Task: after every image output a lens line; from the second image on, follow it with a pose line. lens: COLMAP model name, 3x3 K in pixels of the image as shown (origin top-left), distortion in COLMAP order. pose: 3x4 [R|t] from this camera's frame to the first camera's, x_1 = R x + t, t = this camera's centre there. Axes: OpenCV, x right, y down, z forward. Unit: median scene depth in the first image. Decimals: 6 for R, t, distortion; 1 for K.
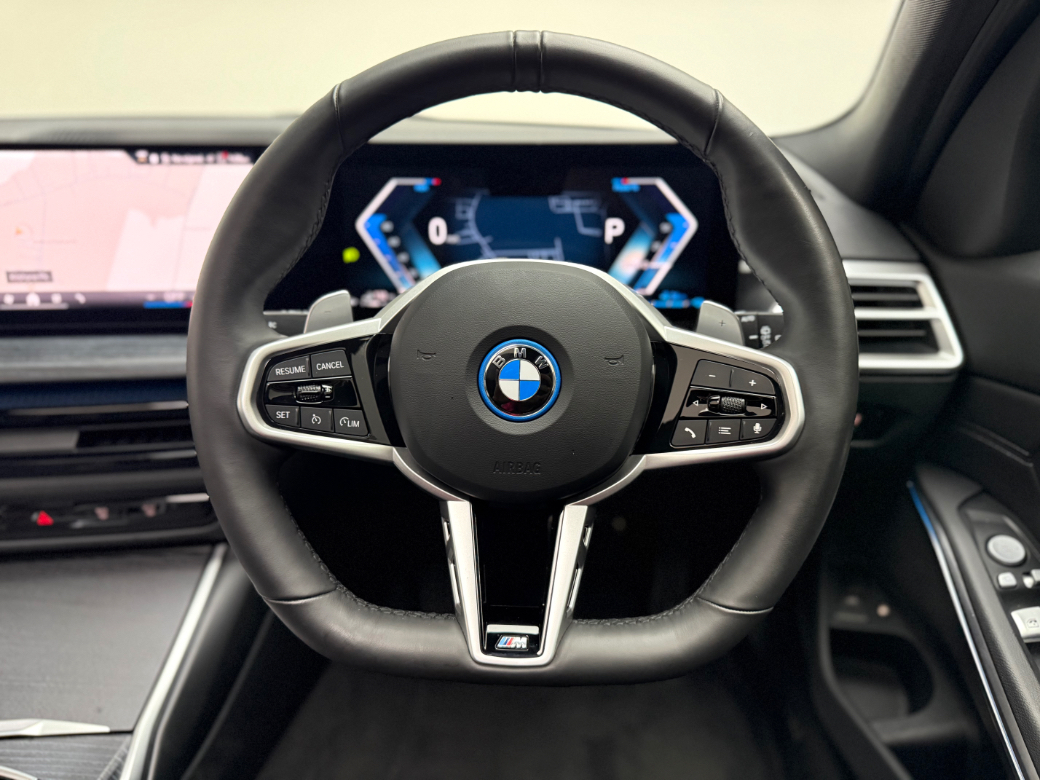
lens RADIAL K [[751.3, 0, 508.2], [0, 751.3, 389.1], [0, 0, 1]] dist [-0.002204, -0.003679]
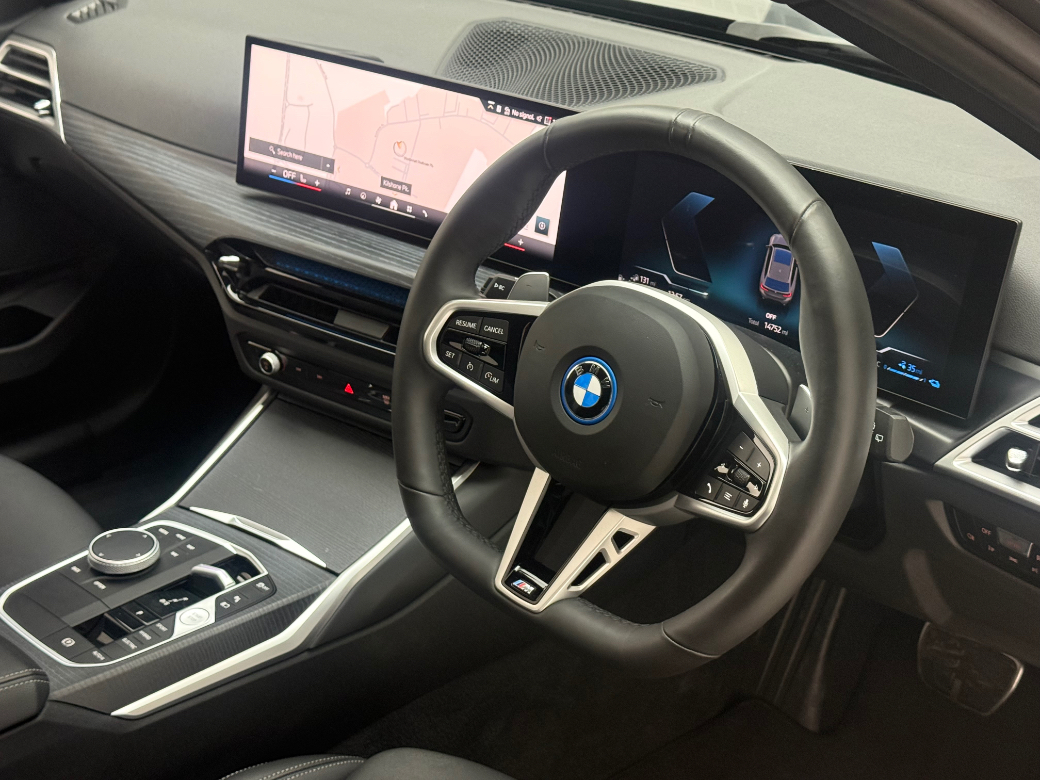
lens RADIAL K [[1467.9, 0, 520.0], [0, 1467.9, 390.0], [0, 0, 1]] dist [0.483965, -0.001850]
pose [[0.740631, 0.306572, -0.597896, 1.212343], [-0.288843, 0.948694, 0.128646, -0.247947], [0.606659, 0.077419, 0.791183, -0.846924]]
